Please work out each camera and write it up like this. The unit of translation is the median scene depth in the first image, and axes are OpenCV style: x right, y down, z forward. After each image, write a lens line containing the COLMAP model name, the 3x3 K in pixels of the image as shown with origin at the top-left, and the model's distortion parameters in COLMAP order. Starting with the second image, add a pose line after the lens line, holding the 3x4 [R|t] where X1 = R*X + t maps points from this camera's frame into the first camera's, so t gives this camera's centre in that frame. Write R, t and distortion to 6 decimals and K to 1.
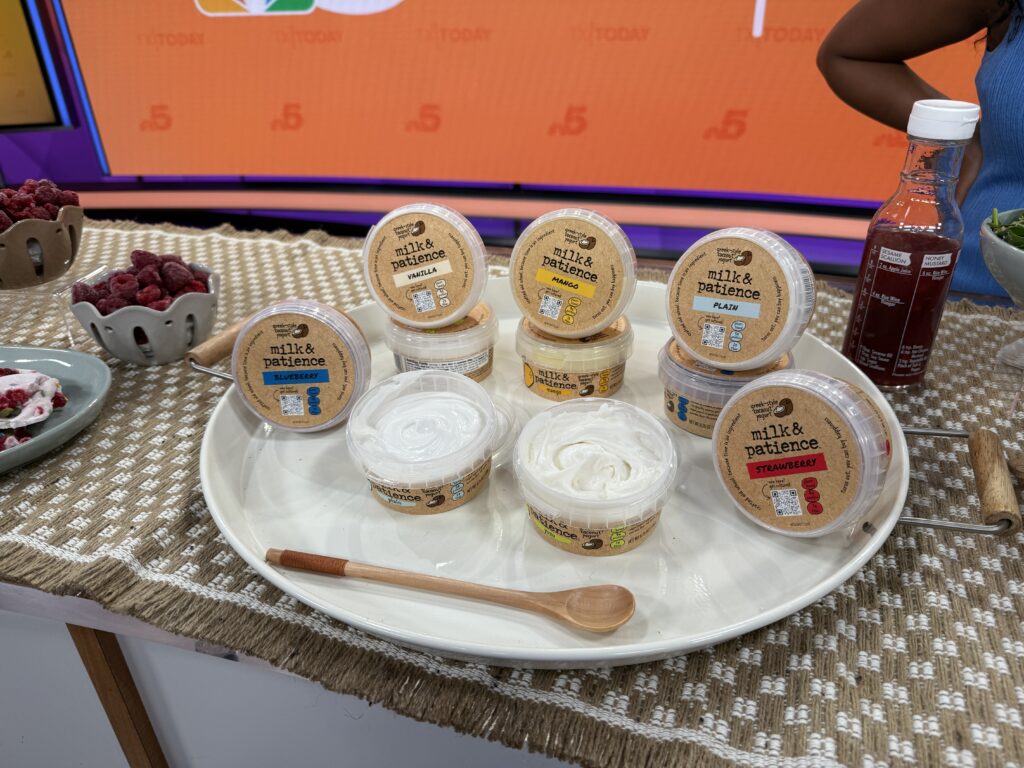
lens RADIAL K [[724.0, 0, 511.3], [0, 724.0, 374.1], [0, 0, 1]] dist [-0.005020, -0.016924]
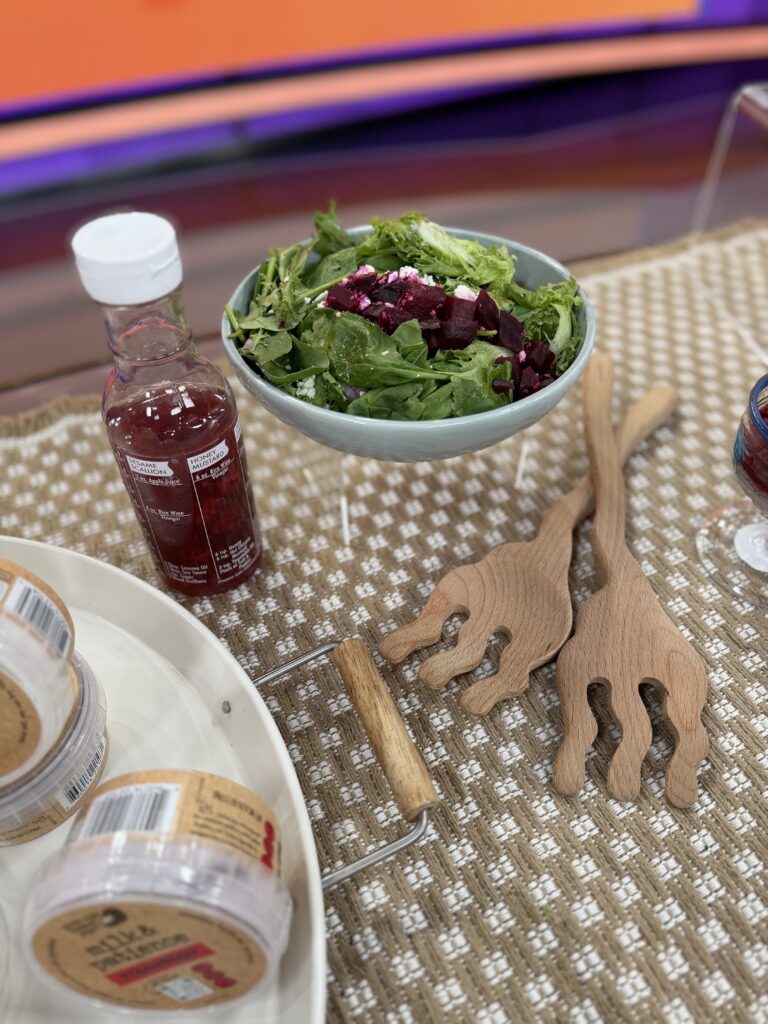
lens RADIAL K [[733.5, 0, 384.1], [0, 733.5, 513.0], [0, 0, 1]] dist [0.018824, -0.001973]
pose [[0.690651, -0.522069, 0.500445, 0.382272], [0.326022, 0.842457, 0.428924, -0.406852], [-0.645532, -0.133081, 0.752050, 0.418304]]
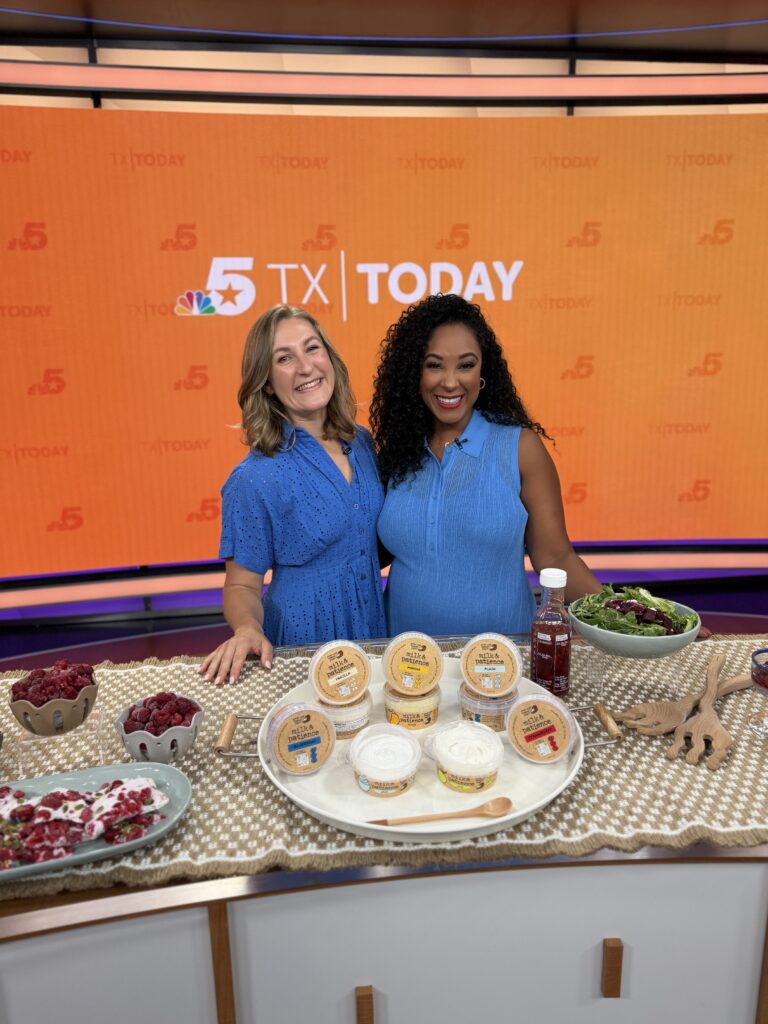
lens RADIAL K [[733.5, 0, 388.2], [0, 733.5, 516.5], [0, 0, 1]] dist [0.018824, -0.001973]
pose [[0.912053, -0.092957, 0.399397, -0.968585], [0.189816, 0.959044, -0.210248, -0.144401], [-0.363495, 0.267569, 0.892344, -1.170006]]
